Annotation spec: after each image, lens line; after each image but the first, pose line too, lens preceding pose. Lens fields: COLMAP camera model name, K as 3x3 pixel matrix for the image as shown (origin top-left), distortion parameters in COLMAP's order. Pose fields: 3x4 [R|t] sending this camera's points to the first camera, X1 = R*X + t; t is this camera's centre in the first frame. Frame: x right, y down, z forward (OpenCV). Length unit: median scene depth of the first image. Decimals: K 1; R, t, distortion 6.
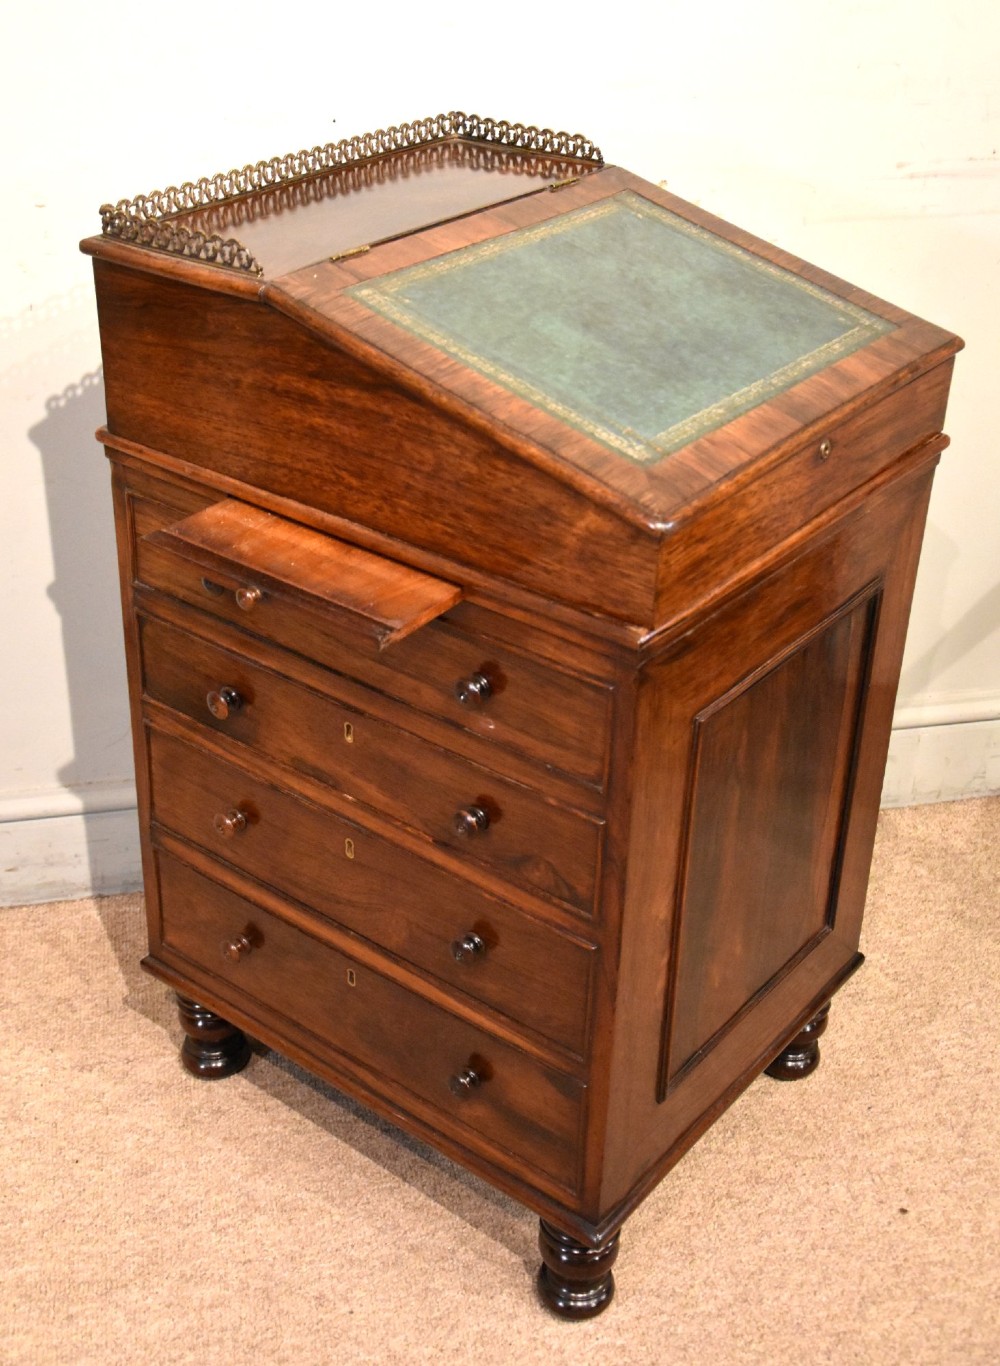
lens RADIAL K [[1749.2, 0, 503.1], [0, 1749.2, 625.0], [0, 0, 1]] dist [-0.022943, 0.245675]
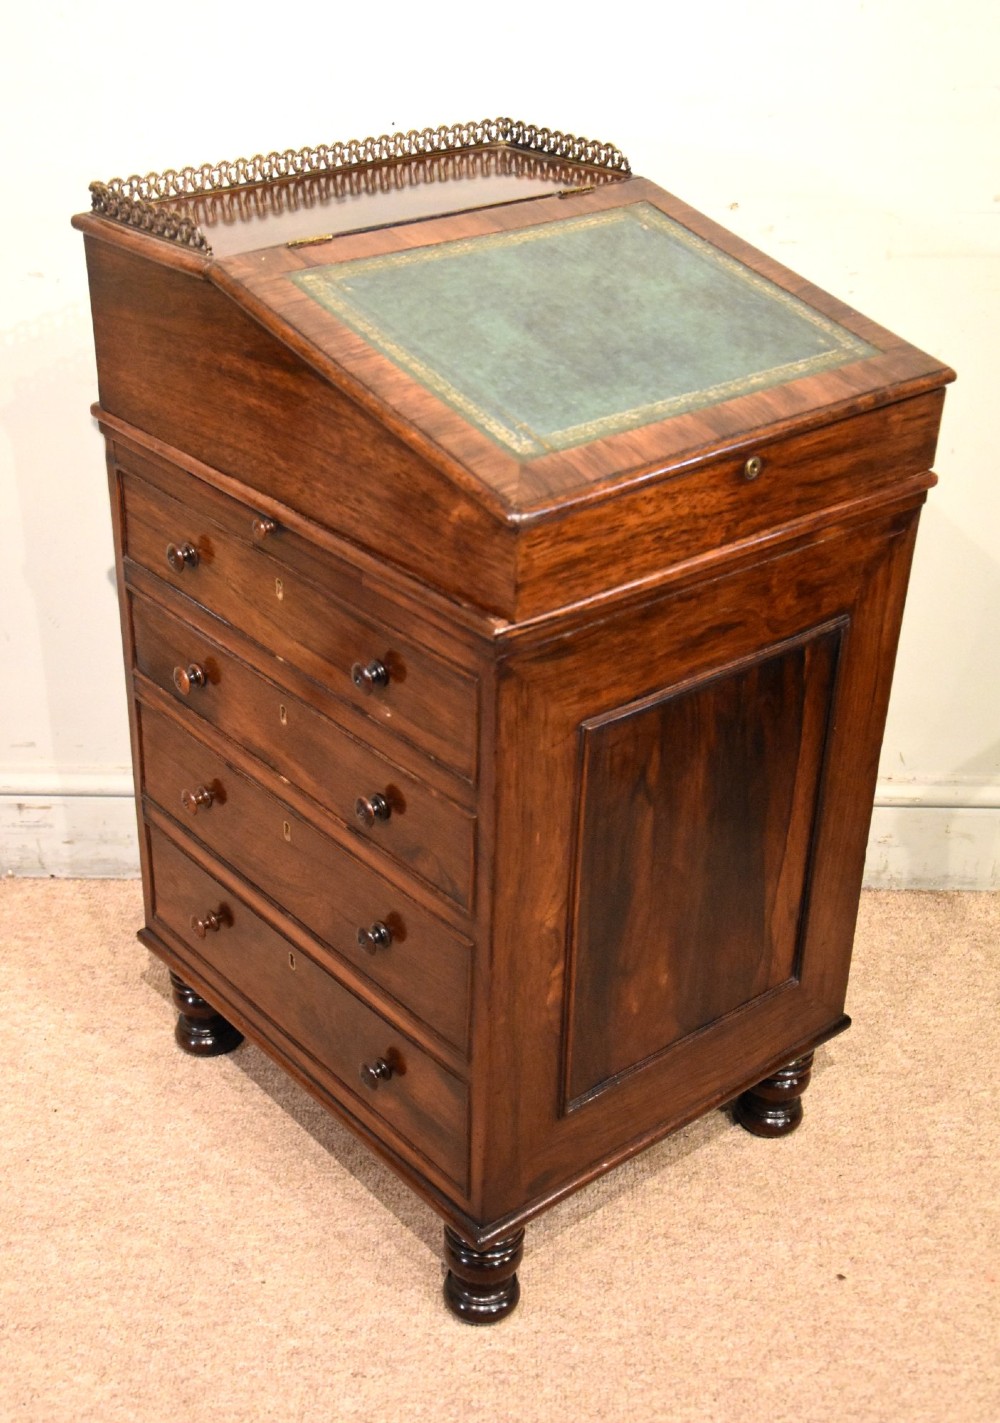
lens RADIAL K [[1800.9, 0, 495.4], [0, 1800.9, 754.4], [0, 0, 1]] dist [0.025883, 0.069810]
pose [[0.978057, 0.102669, -0.181281, 0.209689], [-0.097947, 0.994582, 0.034834, 0.032936], [0.183875, -0.016313, 0.982814, -0.015066]]
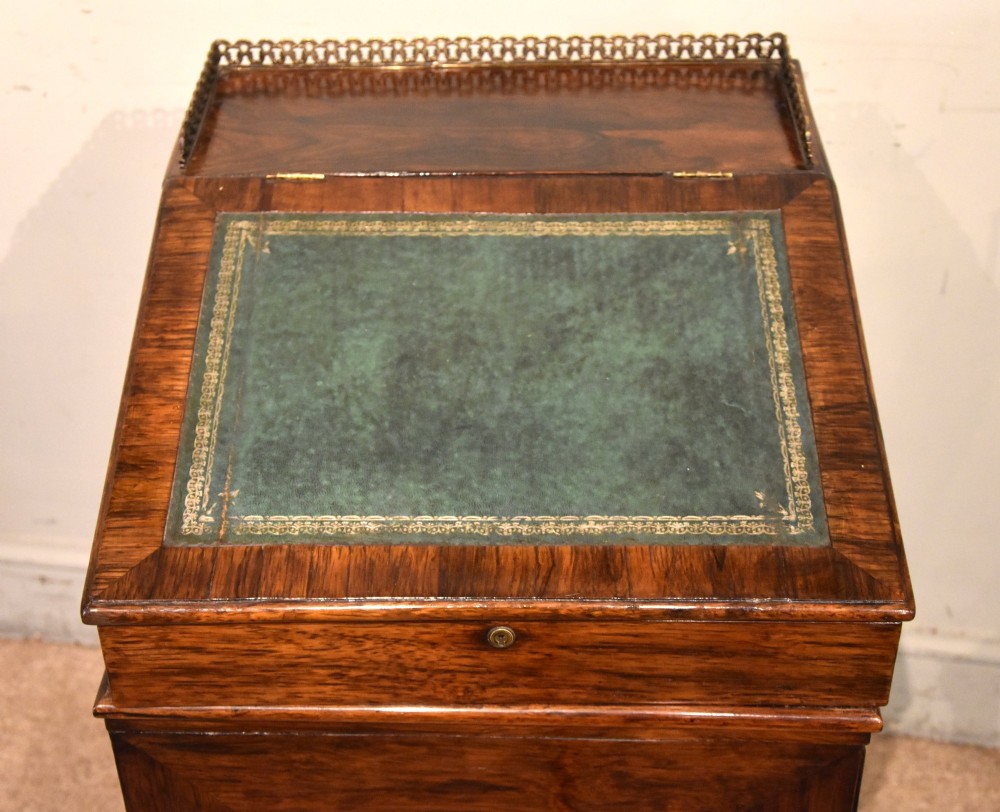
lens RADIAL K [[1728.0, 0, 479.4], [0, 1728.0, 407.6], [0, 0, 1]] dist [0.067841, 0.089062]
pose [[0.588347, 0.449027, -0.672475, 0.557952], [-0.361808, 0.889936, 0.277684, -0.344248], [0.723147, 0.079932, 0.686053, 0.400313]]
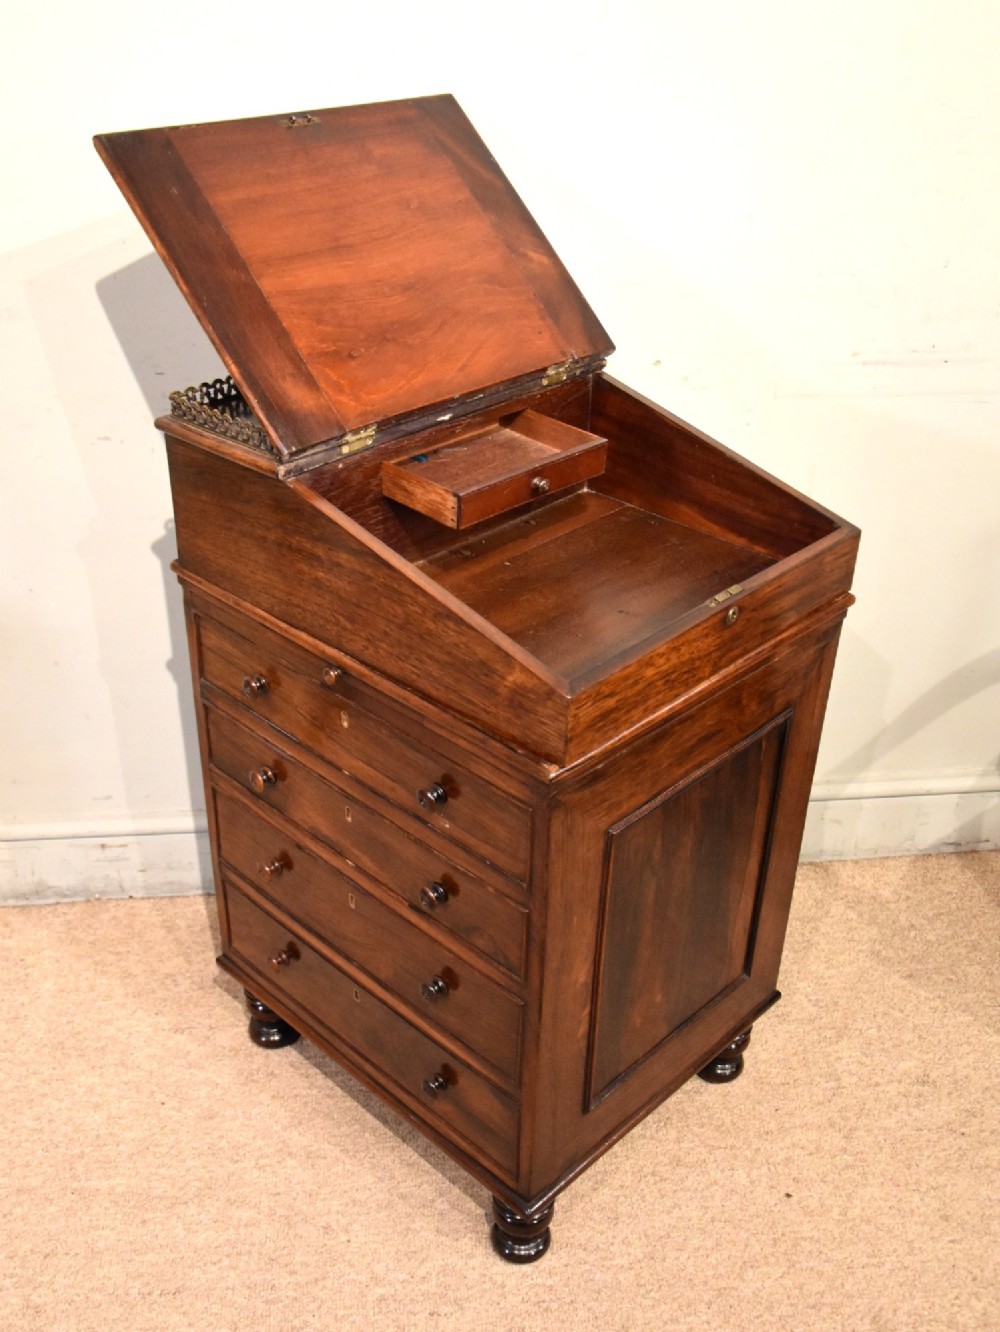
lens RADIAL K [[1345.8, 0, 493.9], [0, 1345.8, 714.8], [0, 0, 1]] dist [-0.093827, 0.030328]
pose [[0.993698, 0.053987, -0.098238, 0.098954], [-0.047825, 0.996801, 0.064036, -0.071651], [0.101381, -0.058934, 0.993101, 0.046169]]
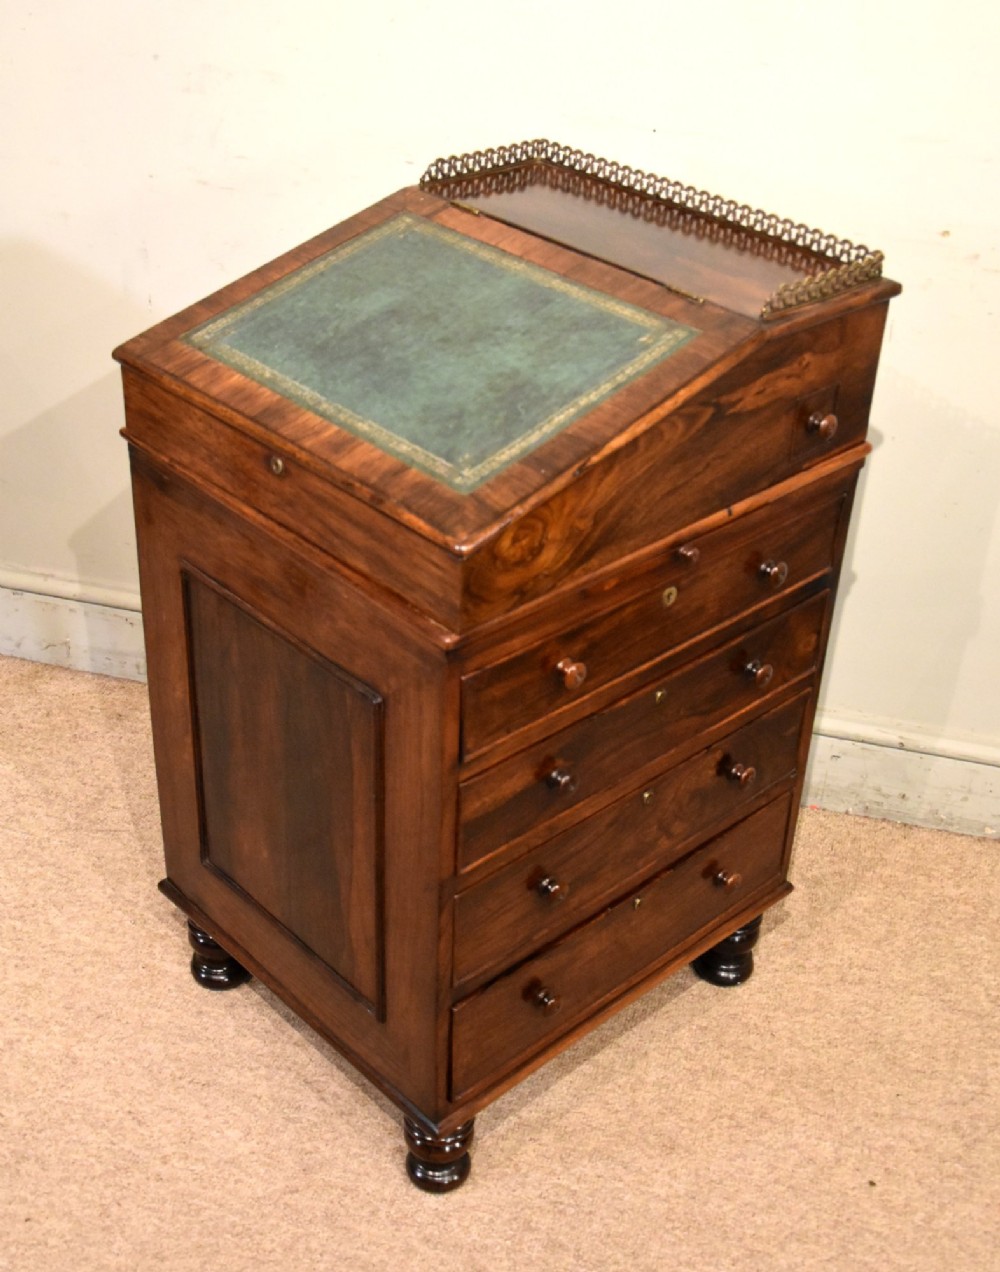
lens RADIAL K [[1637.0, 0, 502.1], [0, 1637.0, 603.2], [0, 0, 1]] dist [-0.042449, 0.077576]
pose [[-0.154109, 0.494705, -0.855288, 0.945590], [-0.519776, 0.695581, 0.495984, -0.543776], [0.840288, 0.520994, 0.149940, 0.873725]]
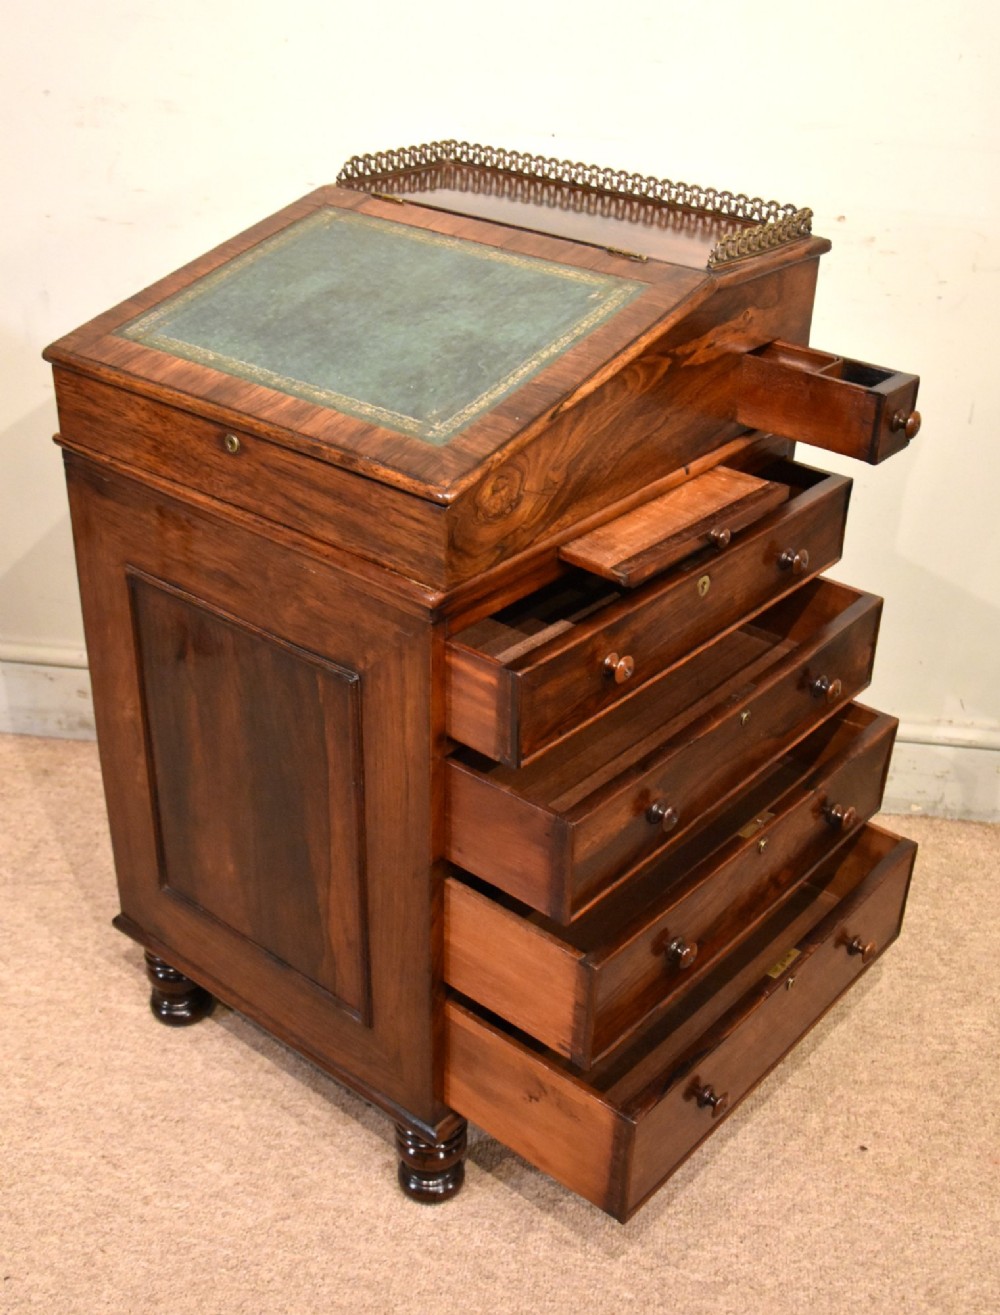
lens RADIAL K [[1521.1, 0, 484.4], [0, 1521.1, 643.6], [0, 0, 1]] dist [-0.026894, 0.032611]
pose [[-0.040591, 0.469271, -0.882121, 0.913111], [-0.503197, 0.753118, 0.423799, -0.415100], [0.863218, 0.461083, 0.205565, 0.863899]]
